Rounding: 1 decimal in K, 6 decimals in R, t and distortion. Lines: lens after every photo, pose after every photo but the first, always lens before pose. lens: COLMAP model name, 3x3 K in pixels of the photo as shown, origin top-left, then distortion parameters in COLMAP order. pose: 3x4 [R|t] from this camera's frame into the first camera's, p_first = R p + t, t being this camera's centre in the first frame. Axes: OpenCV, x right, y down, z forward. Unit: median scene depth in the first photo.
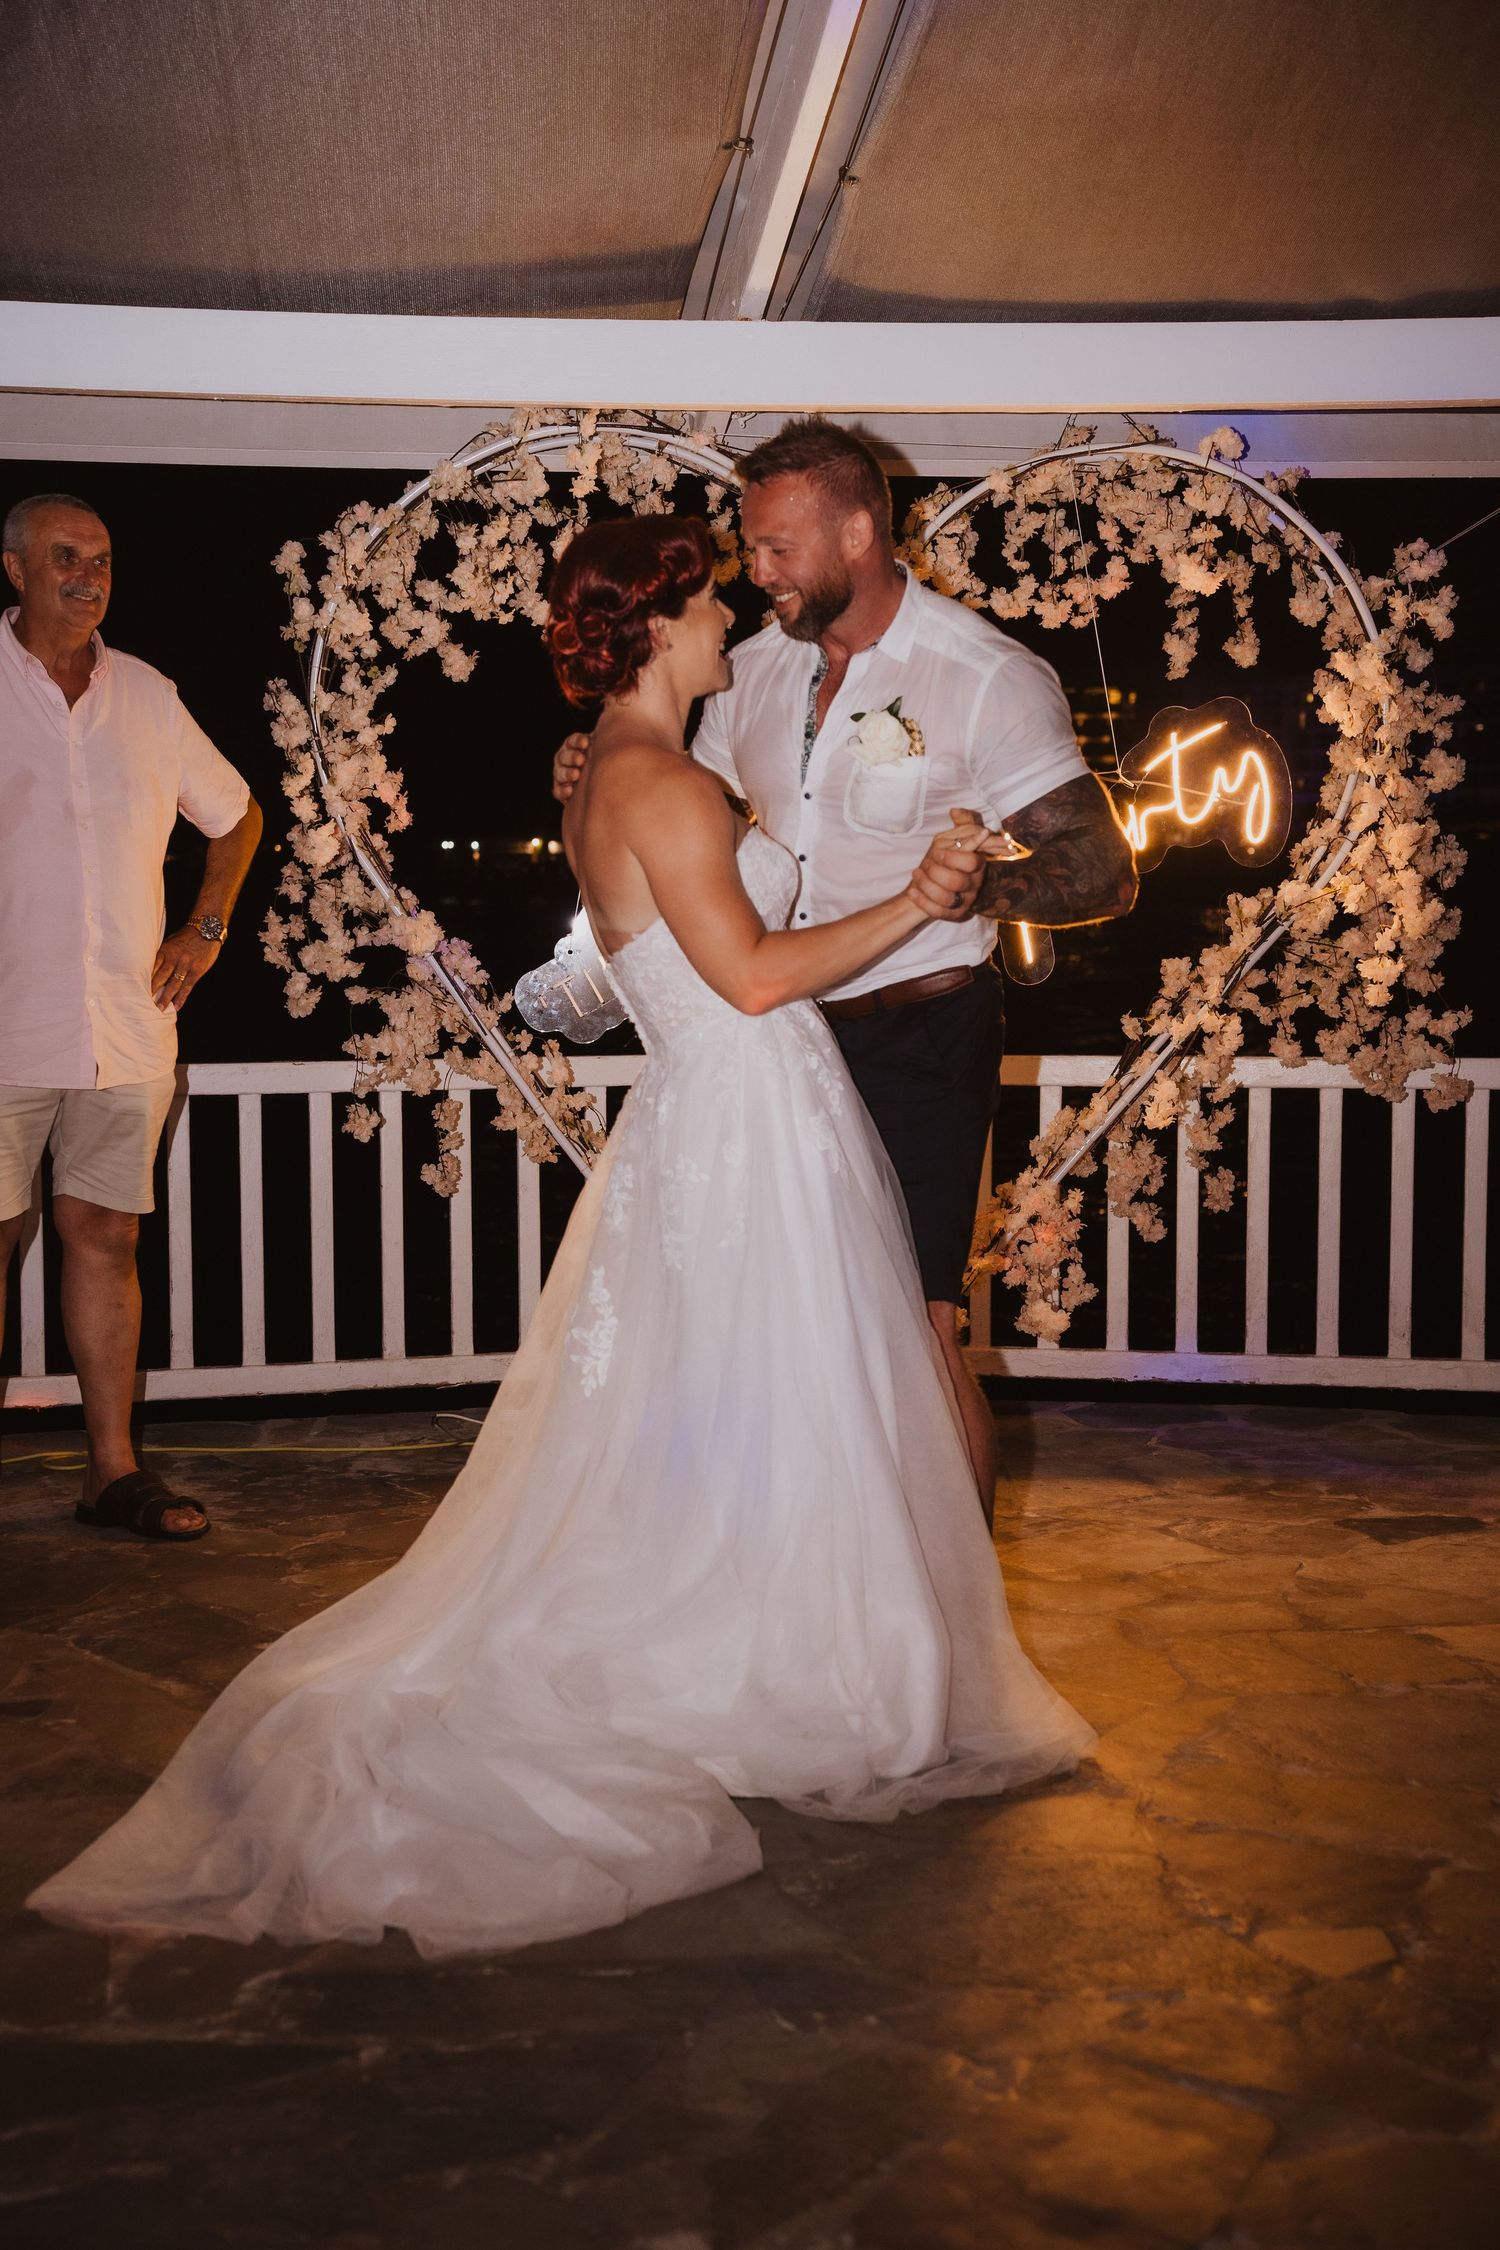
lens RADIAL K [[2788.8, 0, 750.0], [0, 2788.8, 1125.0], [0, 0, 1]] dist [0.190109, -0.008581]
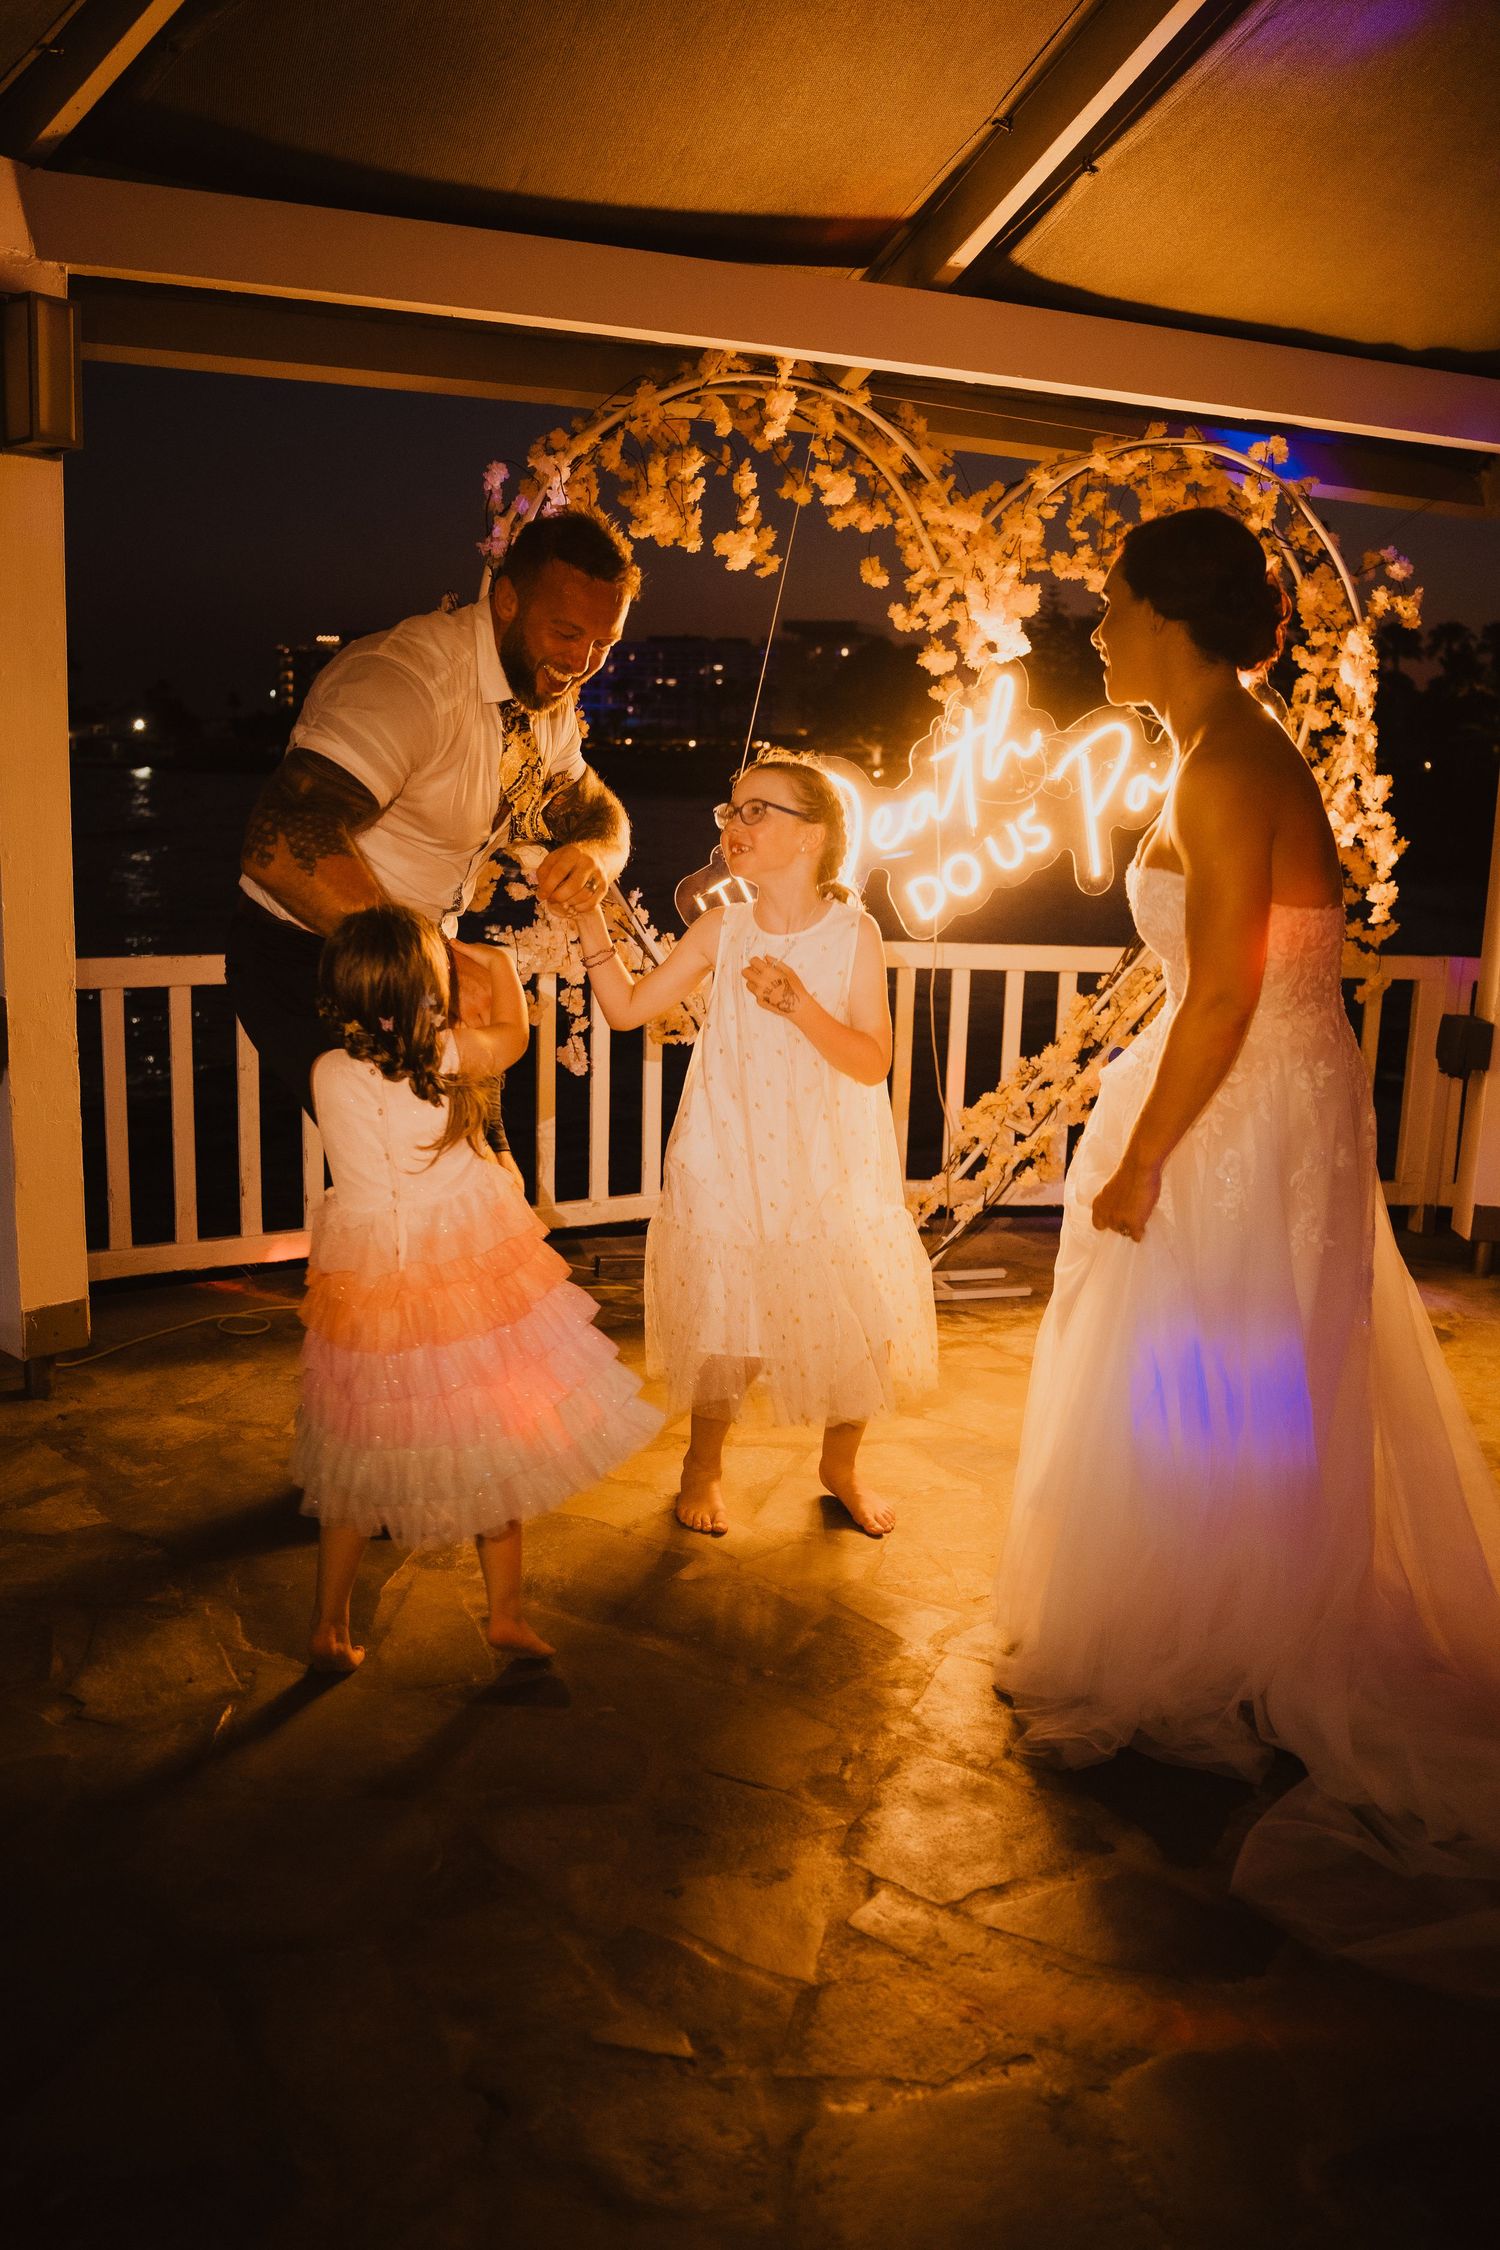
lens RADIAL K [[1756.7, 0, 750.0], [0, 1756.7, 1125.0], [0, 0, 1]] dist [-0.085181, 0.000389]
pose [[0.959592, -0.020968, 0.280612, -0.249614], [-0.009928, 0.994076, 0.108230, -0.032410], [-0.281219, -0.106642, 0.953700, 0.330359]]
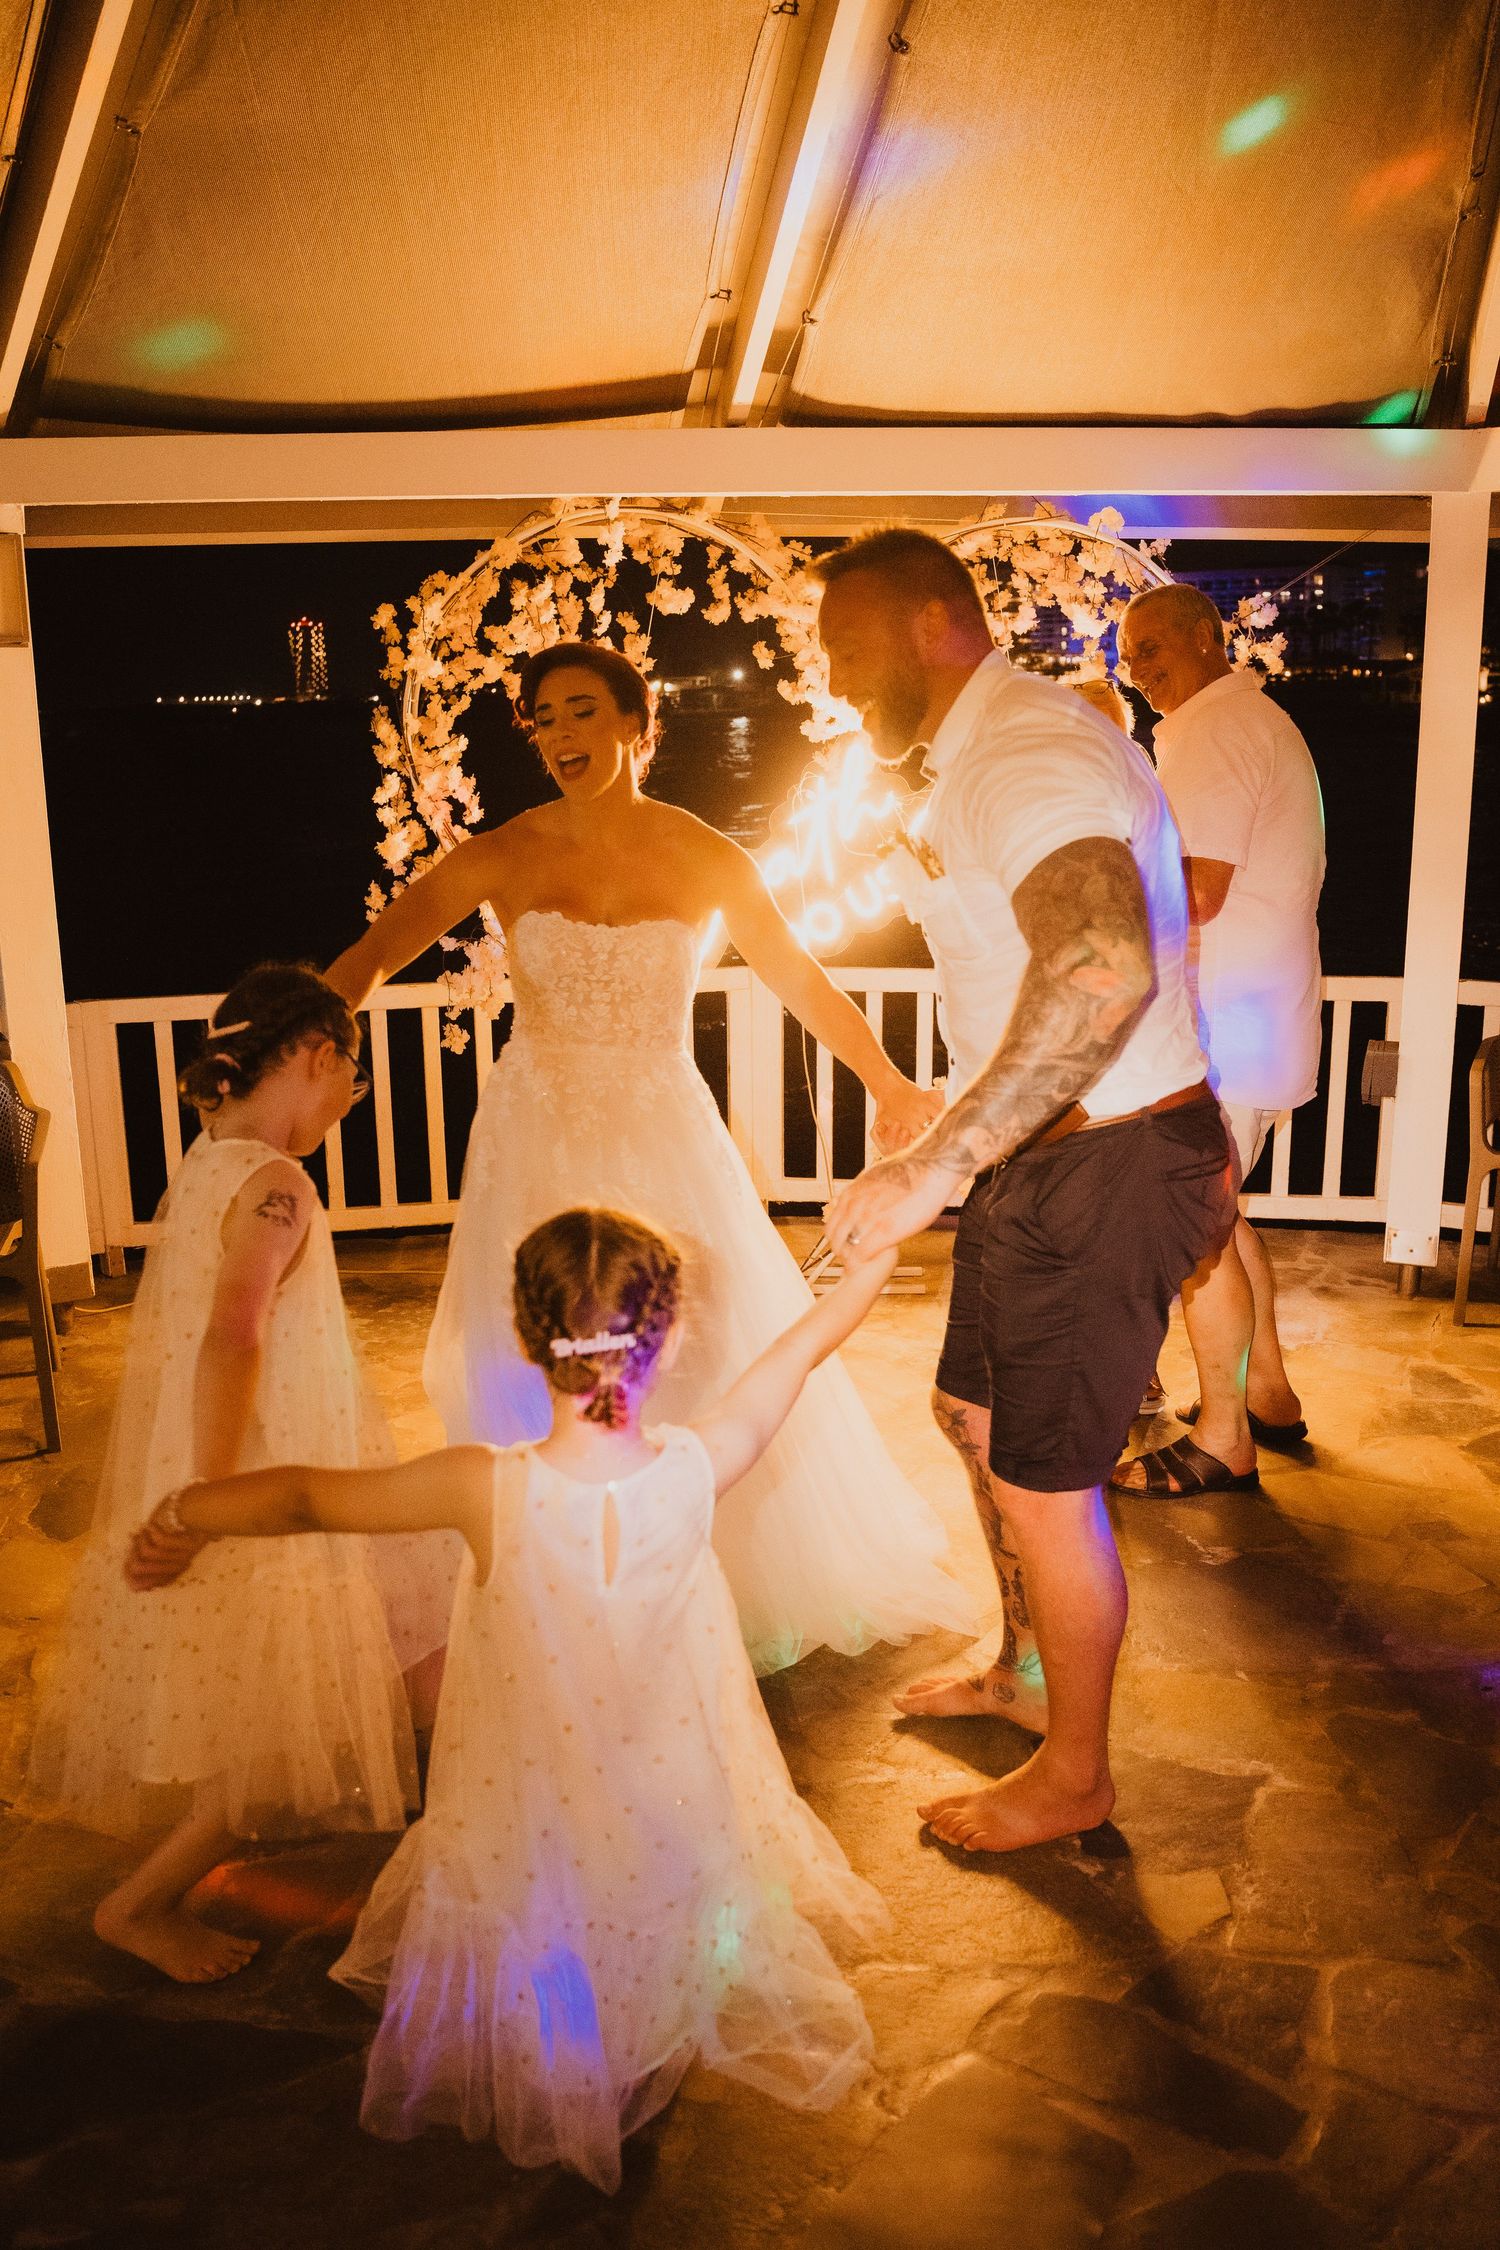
lens RADIAL K [[1756.7, 0, 750.0], [0, 1756.7, 1125.0], [0, 0, 1]] dist [-0.085181, 0.000389]
pose [[0.999673, -0.003954, -0.025276, 0.023218], [0.007534, 0.989670, 0.143166, -0.081294], [0.024449, -0.143309, 0.989376, 0.178904]]
